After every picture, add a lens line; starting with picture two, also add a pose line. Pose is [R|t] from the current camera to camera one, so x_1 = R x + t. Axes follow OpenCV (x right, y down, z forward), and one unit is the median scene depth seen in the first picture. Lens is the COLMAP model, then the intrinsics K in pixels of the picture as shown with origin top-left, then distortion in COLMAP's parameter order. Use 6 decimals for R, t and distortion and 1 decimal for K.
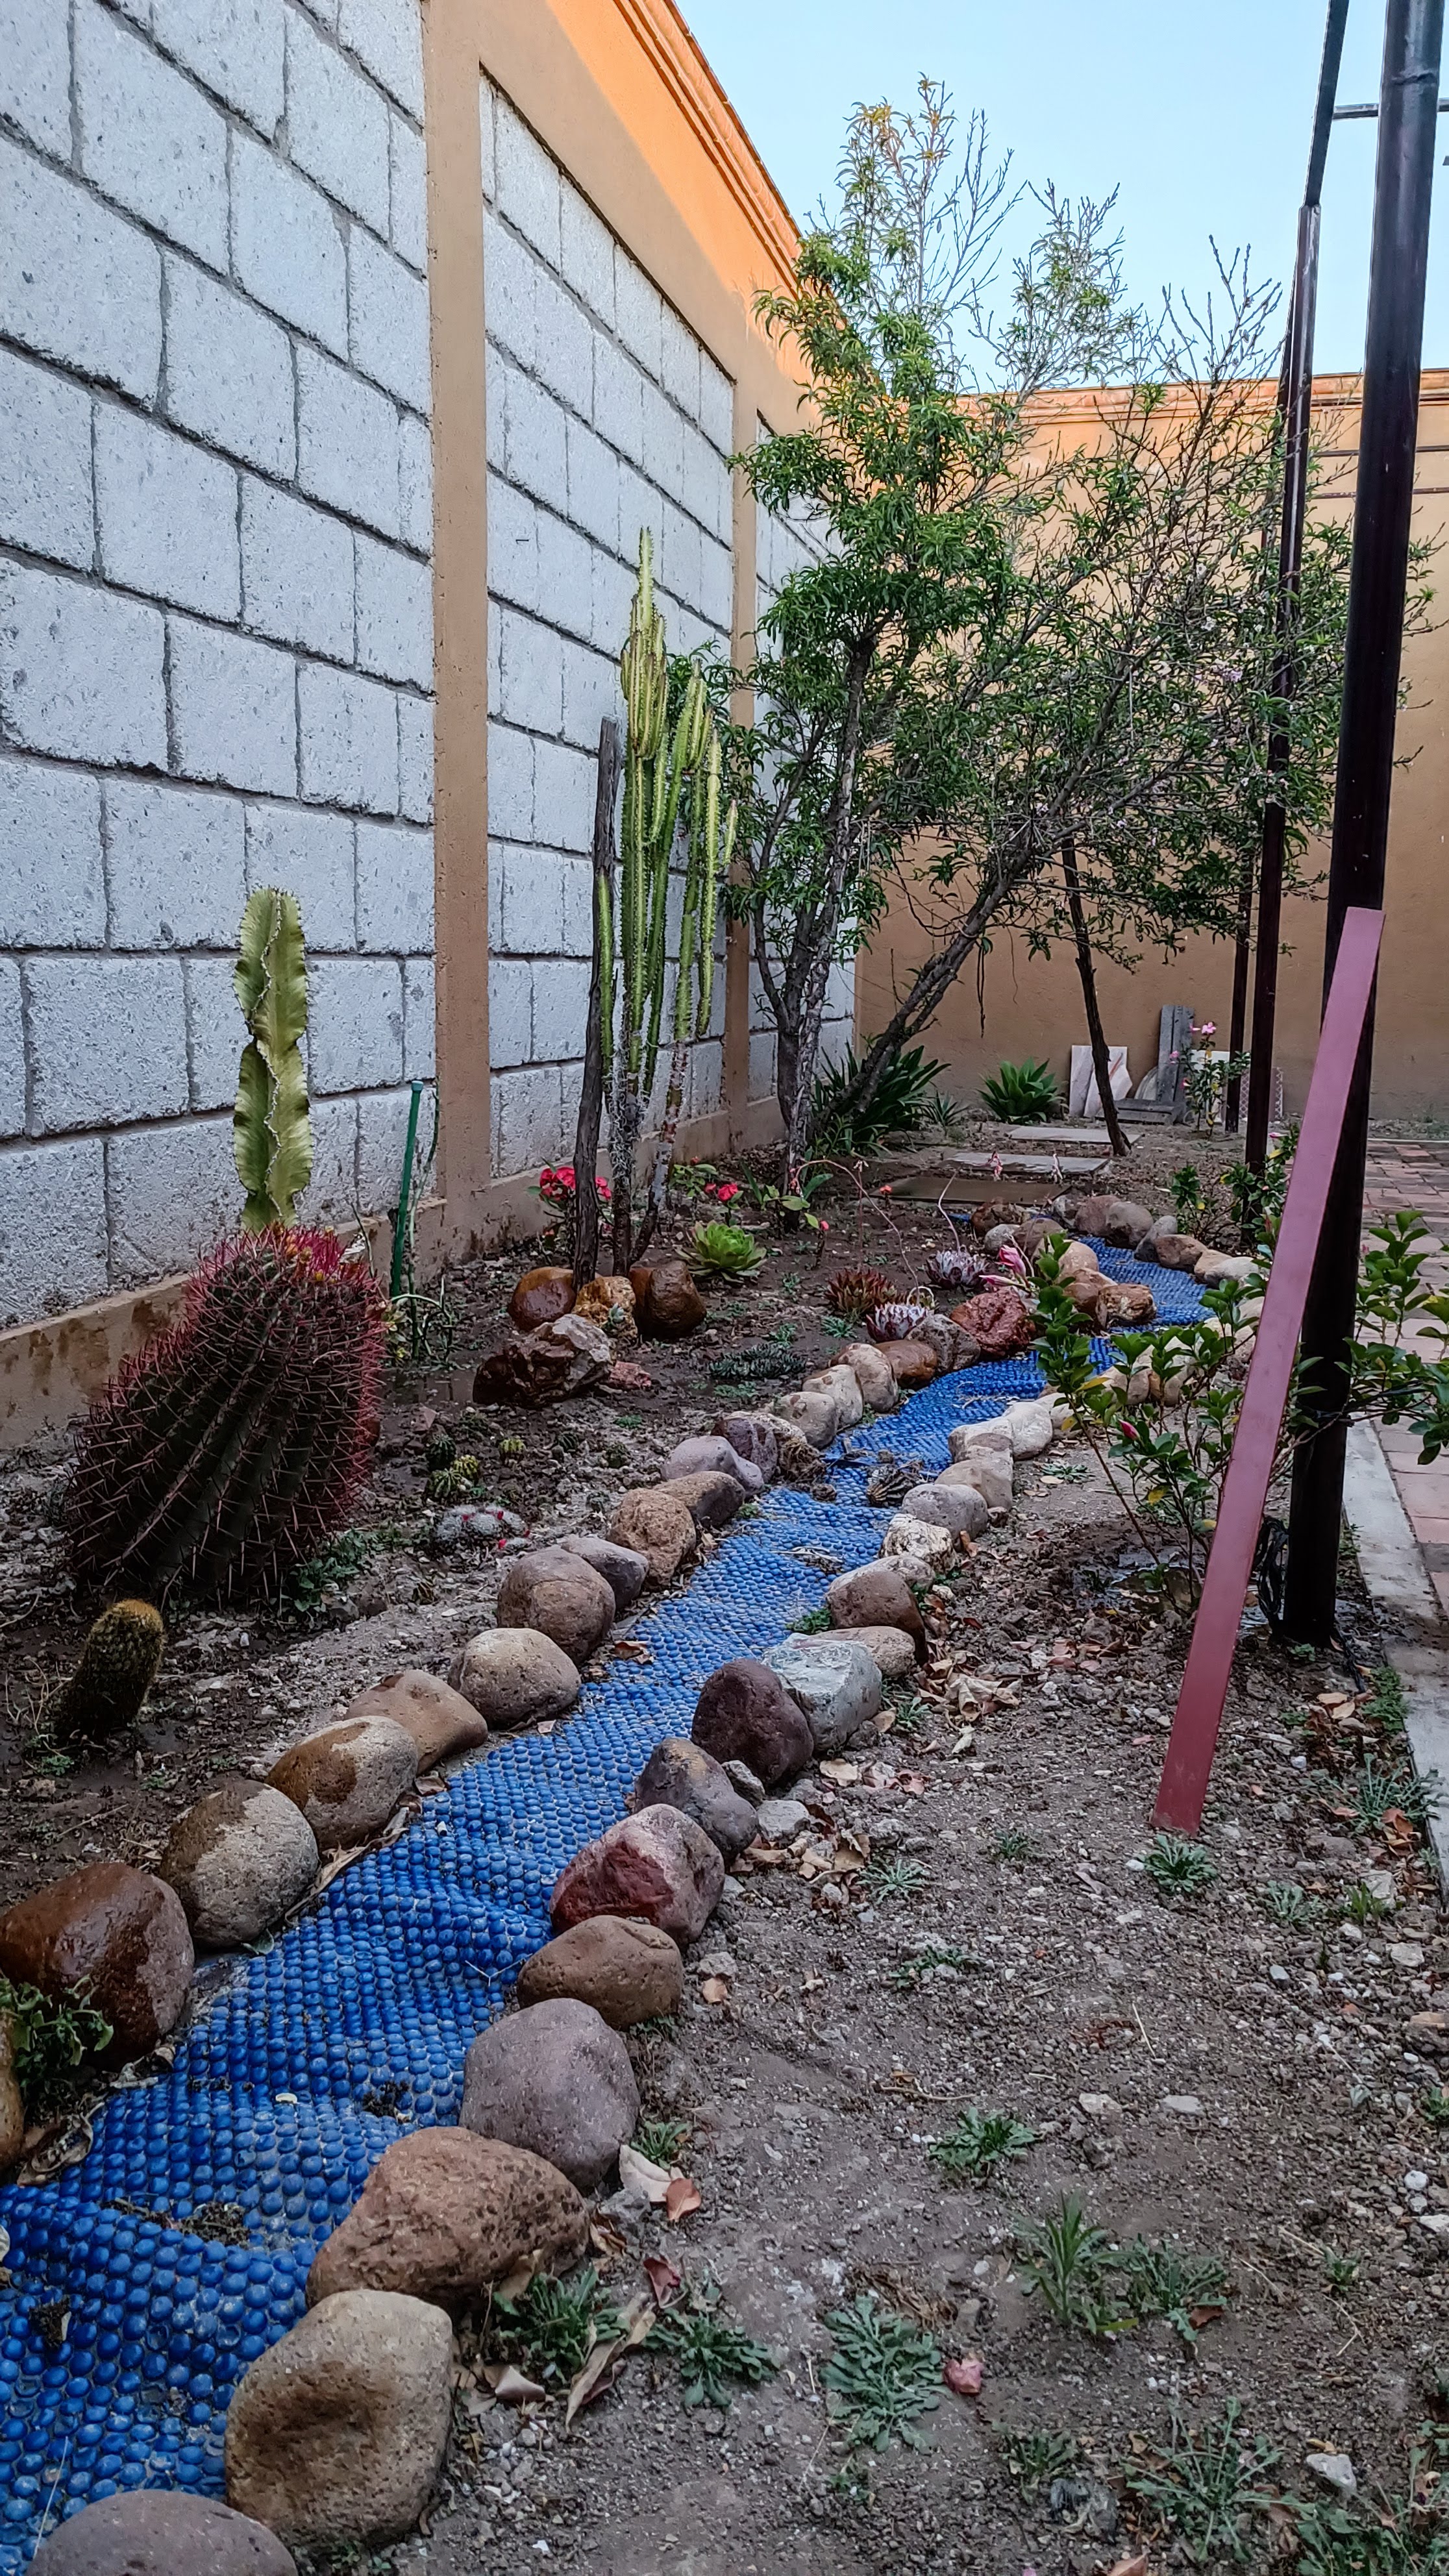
lens RADIAL K [[1872.8, 0, 724.5], [0, 1872.8, 1288.0], [0, 0, 1]] dist [0.023805, -0.003281]
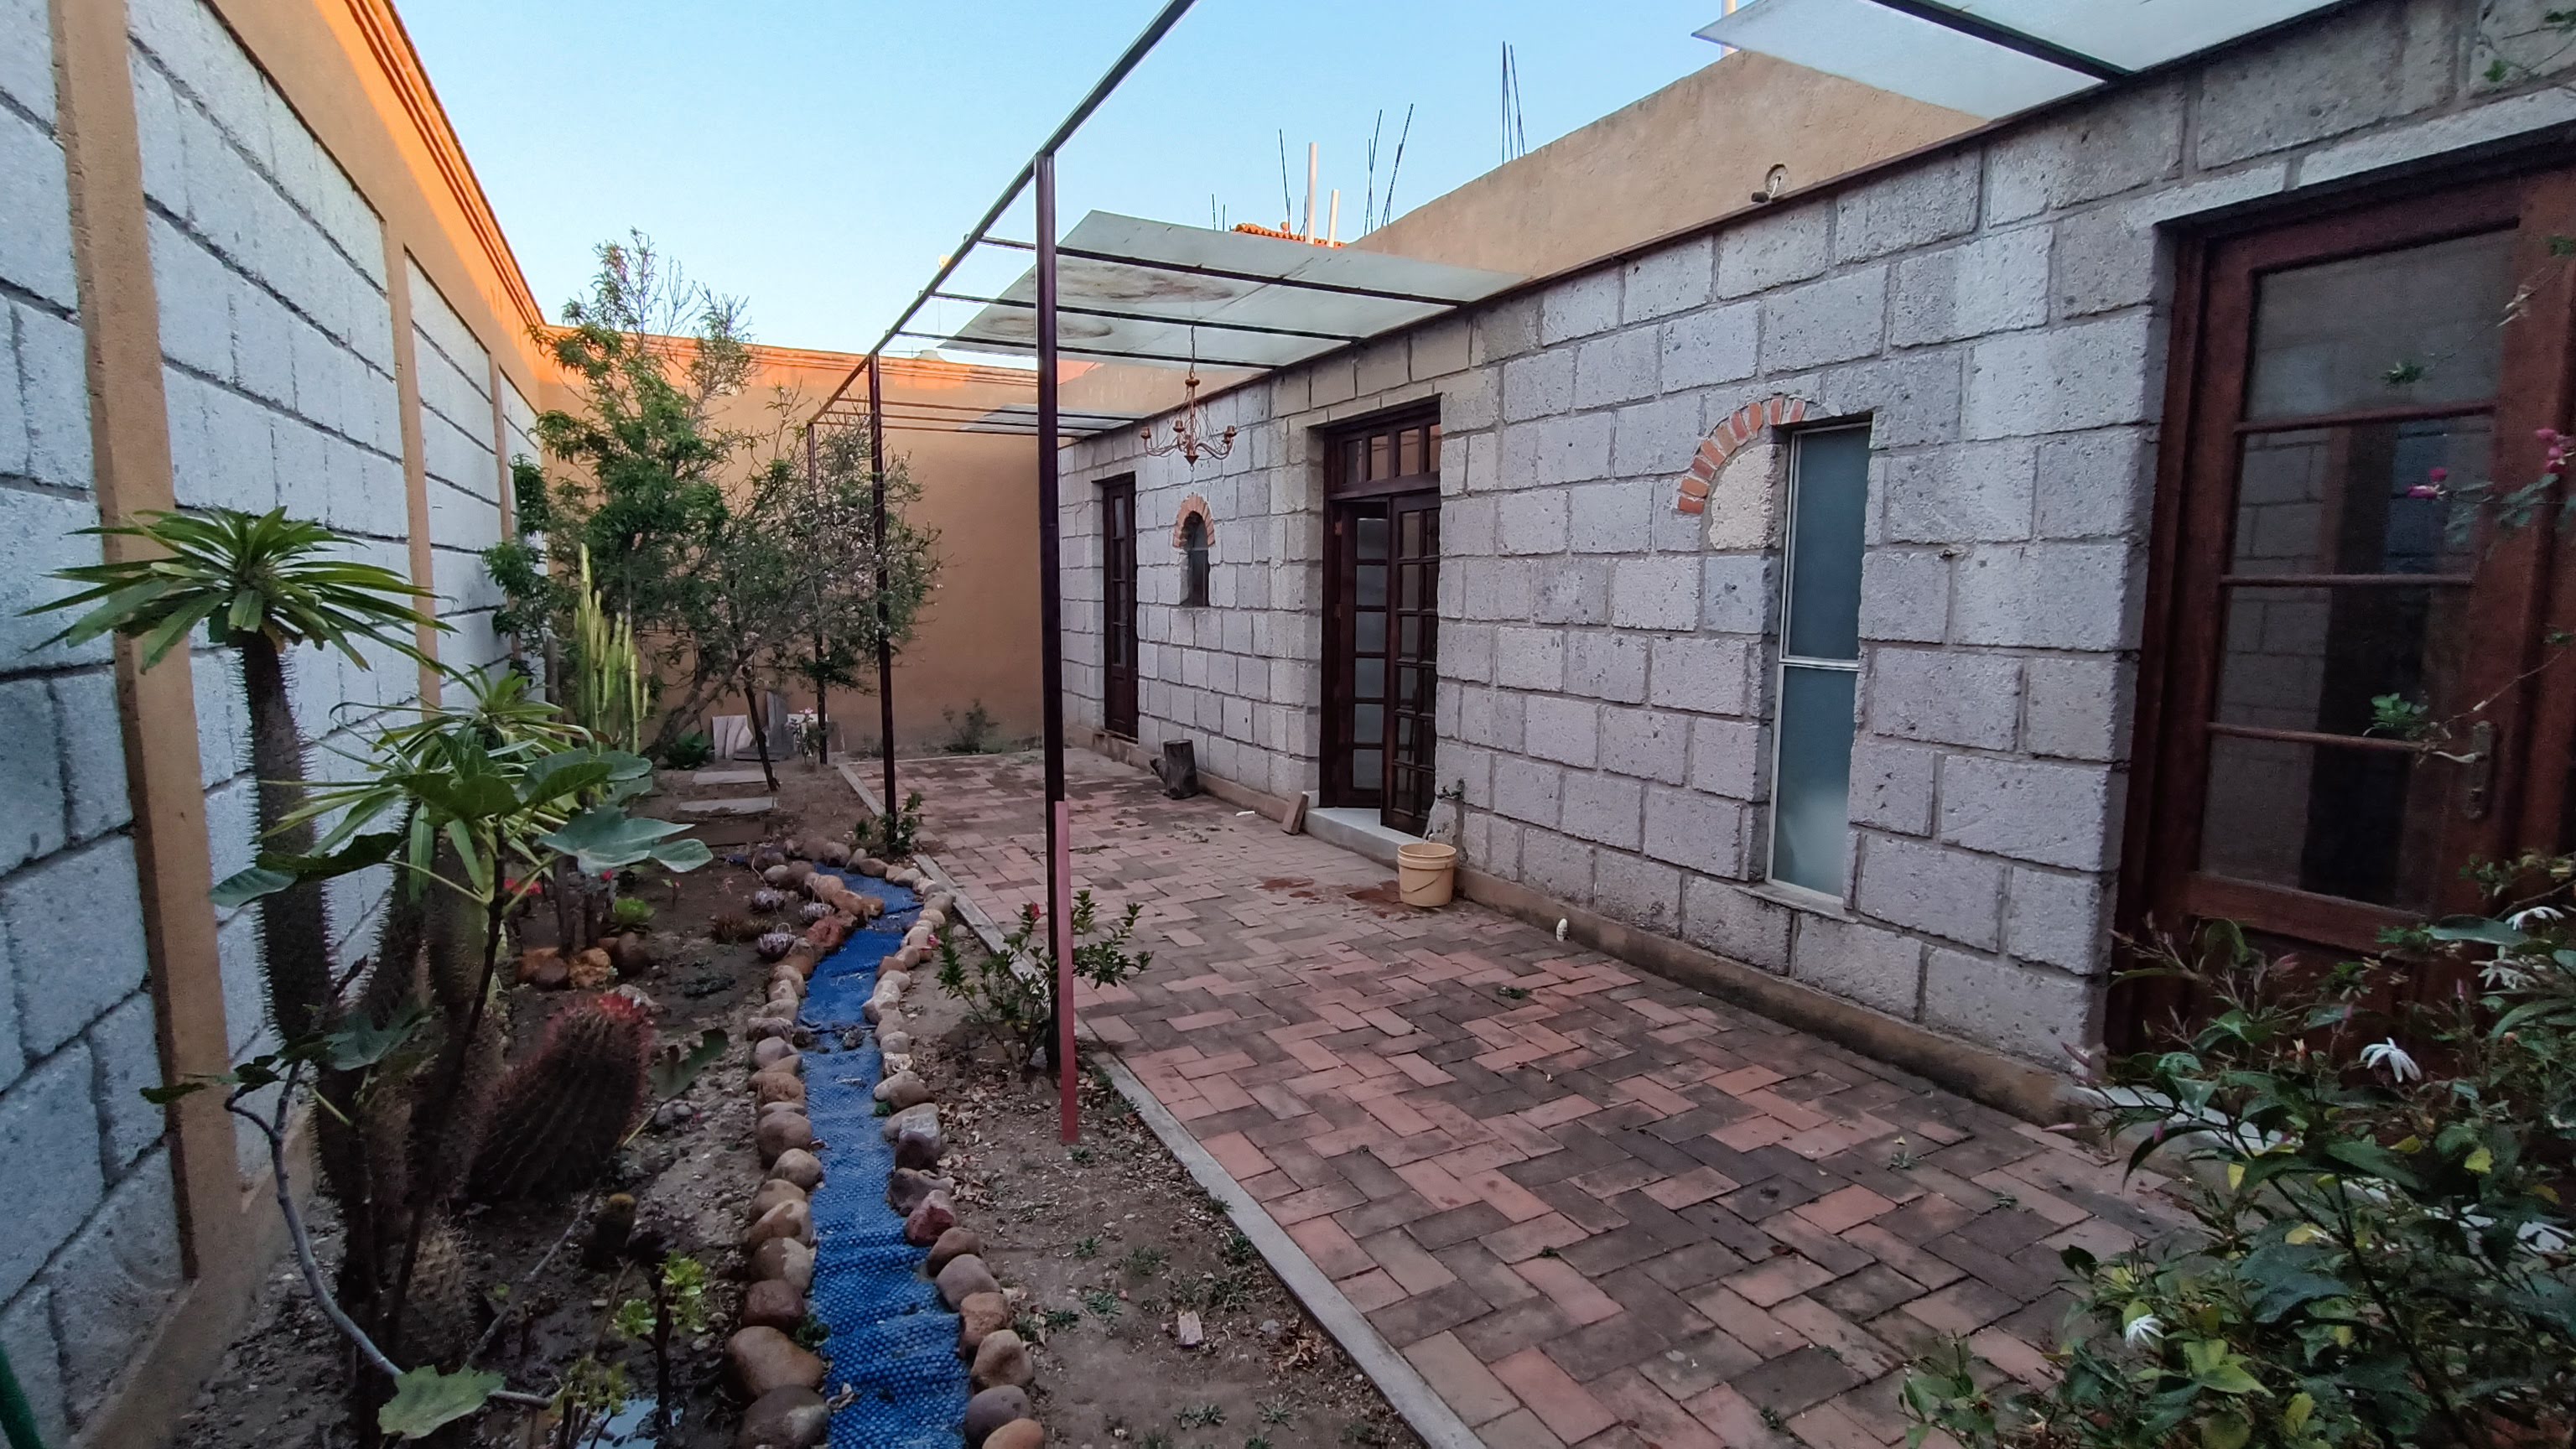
lens RADIAL K [[1170.3, 0, 1288.0], [0, 1170.3, 724.5], [0, 0, 1]] dist [-0.002563, 0.000960]
pose [[0.747276, -0.084932, 0.659064, -0.393004], [0.117204, 0.993096, -0.004913, -0.188787], [-0.654096, 0.080916, 0.752071, -0.396045]]
